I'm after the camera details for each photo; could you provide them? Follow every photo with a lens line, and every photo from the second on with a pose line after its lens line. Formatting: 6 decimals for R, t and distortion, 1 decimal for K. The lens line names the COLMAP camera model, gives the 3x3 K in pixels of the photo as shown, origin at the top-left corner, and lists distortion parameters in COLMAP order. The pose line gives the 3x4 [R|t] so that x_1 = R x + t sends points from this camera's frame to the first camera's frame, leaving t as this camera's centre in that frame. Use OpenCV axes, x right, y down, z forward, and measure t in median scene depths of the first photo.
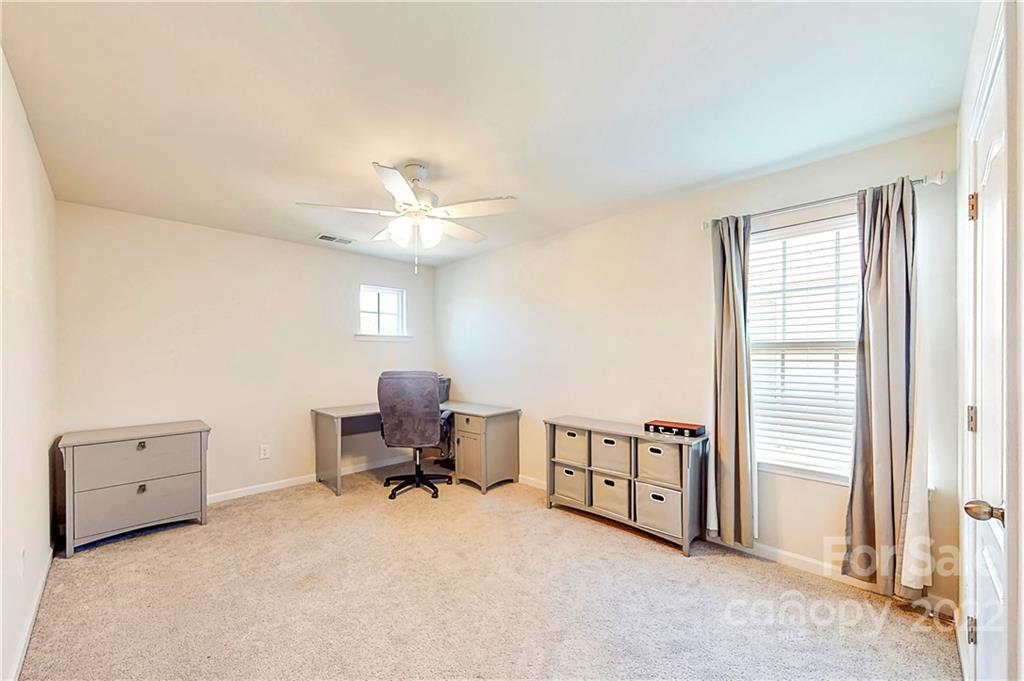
lens RADIAL K [[396.0, 0, 510.6], [0, 396.0, 343.0], [0, 0, 1]] dist [-0.000255, -0.000076]
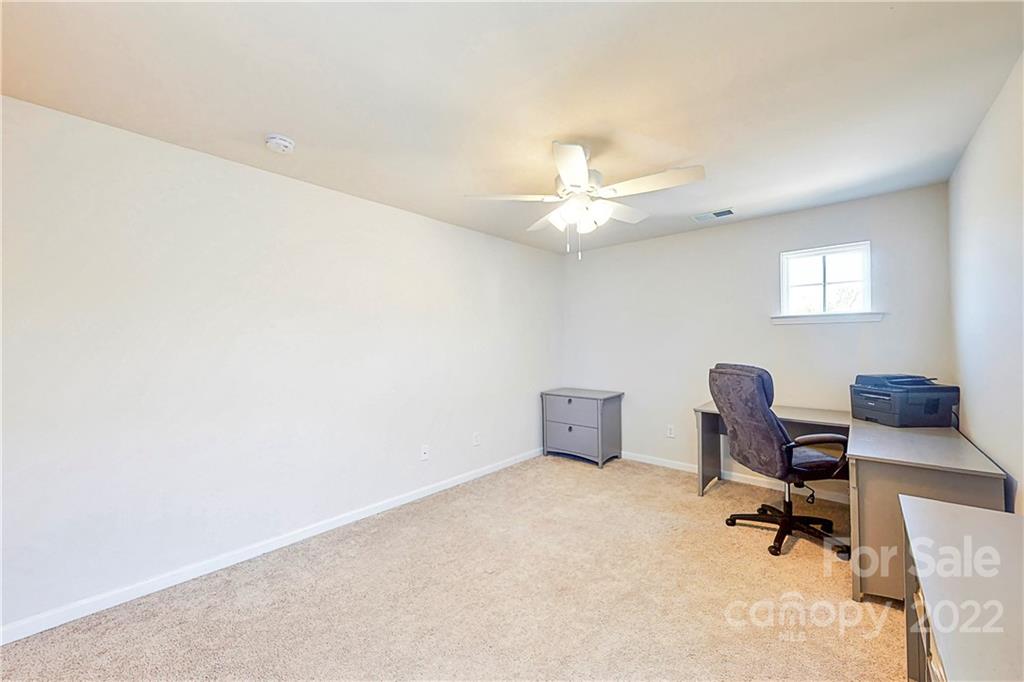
lens RADIAL K [[396.0, 0, 510.6], [0, 396.0, 343.5], [0, 0, 1]] dist [-0.000255, -0.000076]
pose [[0.032303, 0.001323, -0.999477, 0.523660], [0.037091, 0.999309, 0.002522, 0.012489], [0.998790, -0.037153, 0.032231, 0.600363]]
